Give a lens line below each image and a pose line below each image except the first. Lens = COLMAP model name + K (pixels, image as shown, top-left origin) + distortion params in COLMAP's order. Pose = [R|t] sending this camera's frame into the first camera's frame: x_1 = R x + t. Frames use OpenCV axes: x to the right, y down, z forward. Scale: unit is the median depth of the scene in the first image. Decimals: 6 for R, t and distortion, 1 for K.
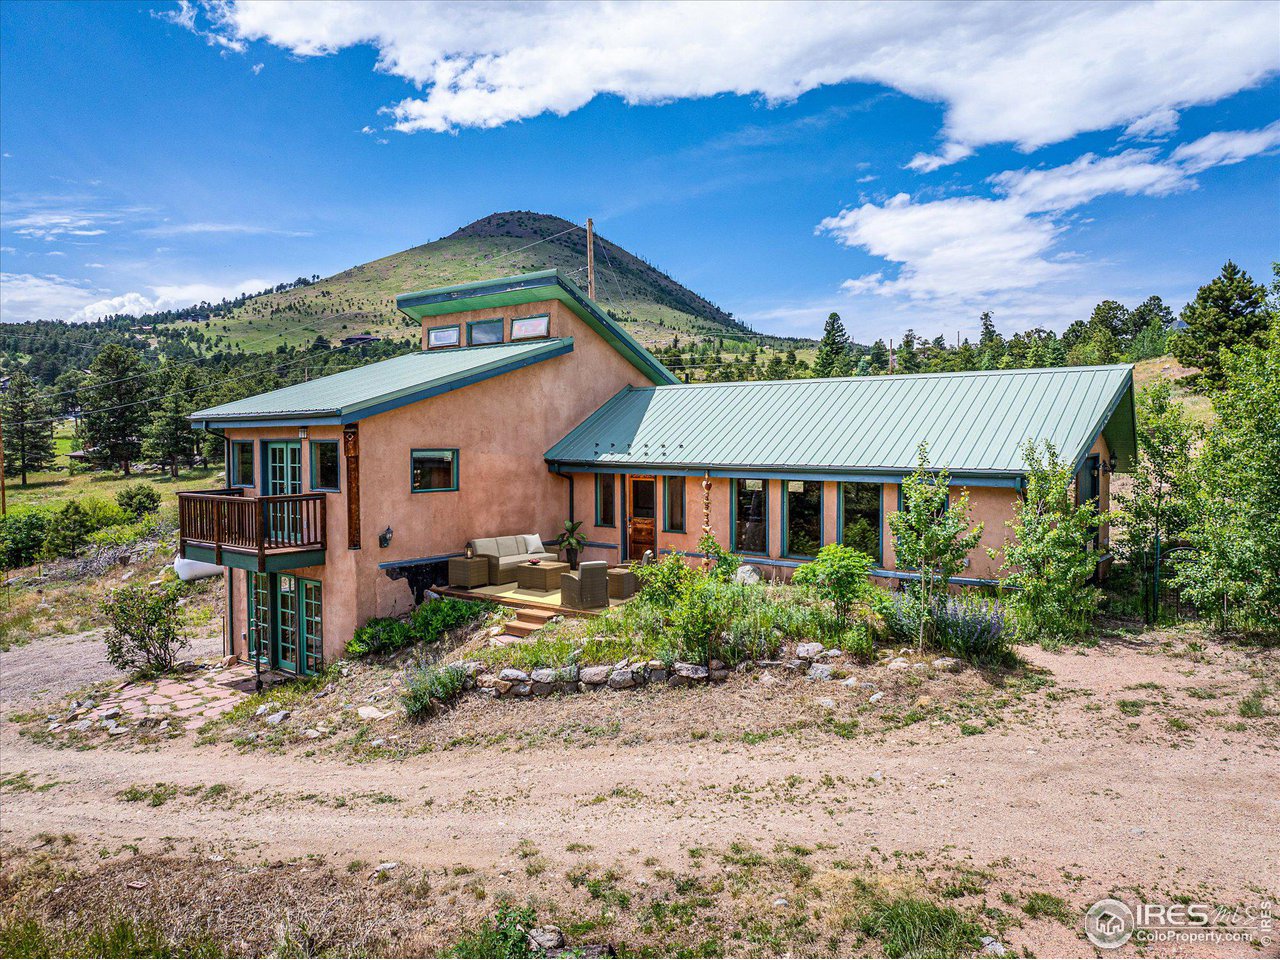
lens RADIAL K [[911.3, 0, 660.0], [0, 911.3, 471.1], [0, 0, 1]] dist [-0.042714, 0.002883]
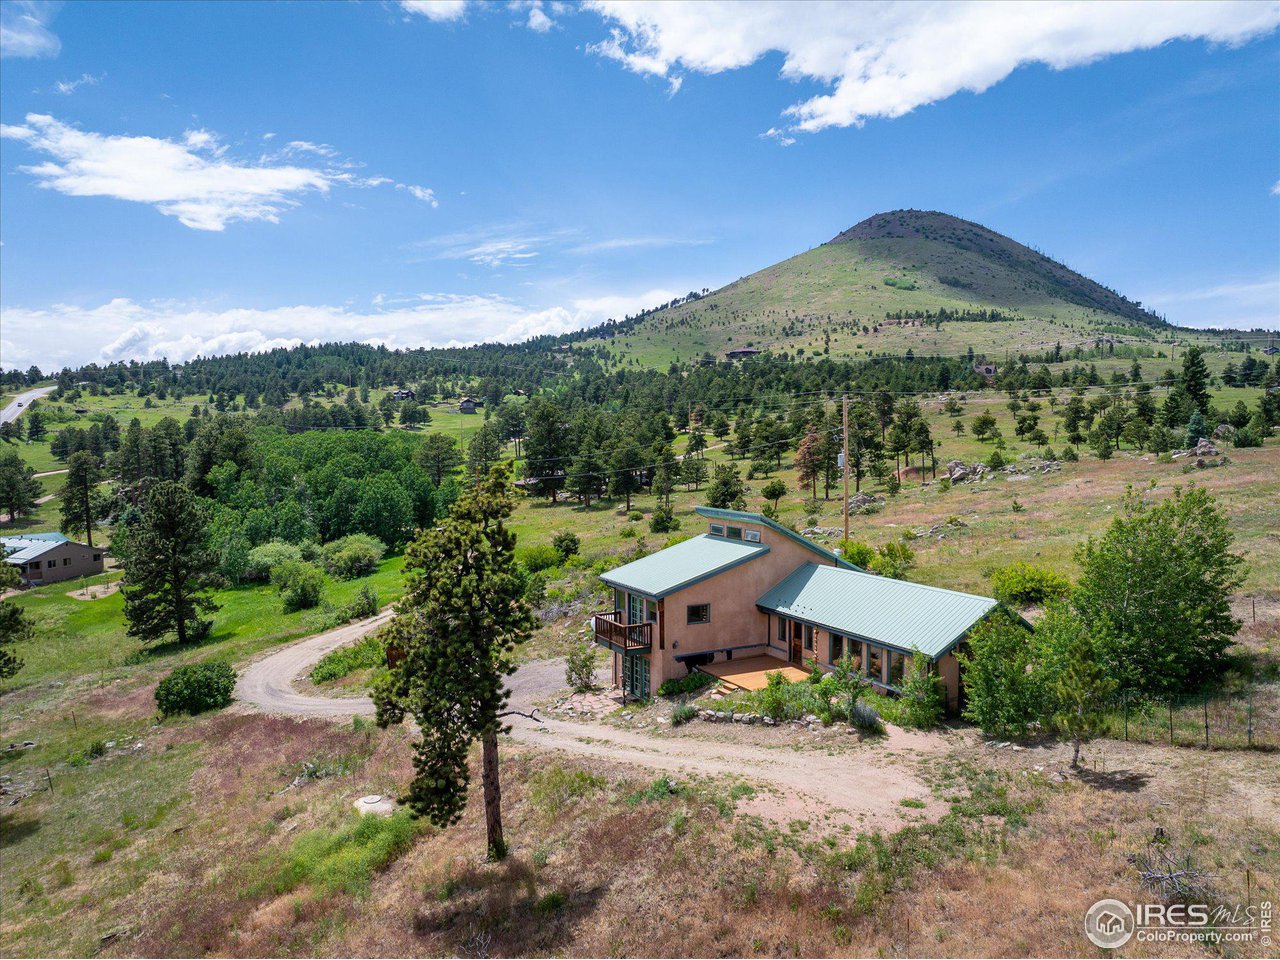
lens RADIAL K [[908.6, 0, 641.5], [0, 908.6, 505.2], [0, 0, 1]] dist [-0.043262, -0.001519]
pose [[0.907671, 0.028591, -0.418707, 0.141403], [-0.011996, 0.999037, 0.042213, -0.092527], [0.419511, -0.033293, 0.907140, -0.275251]]
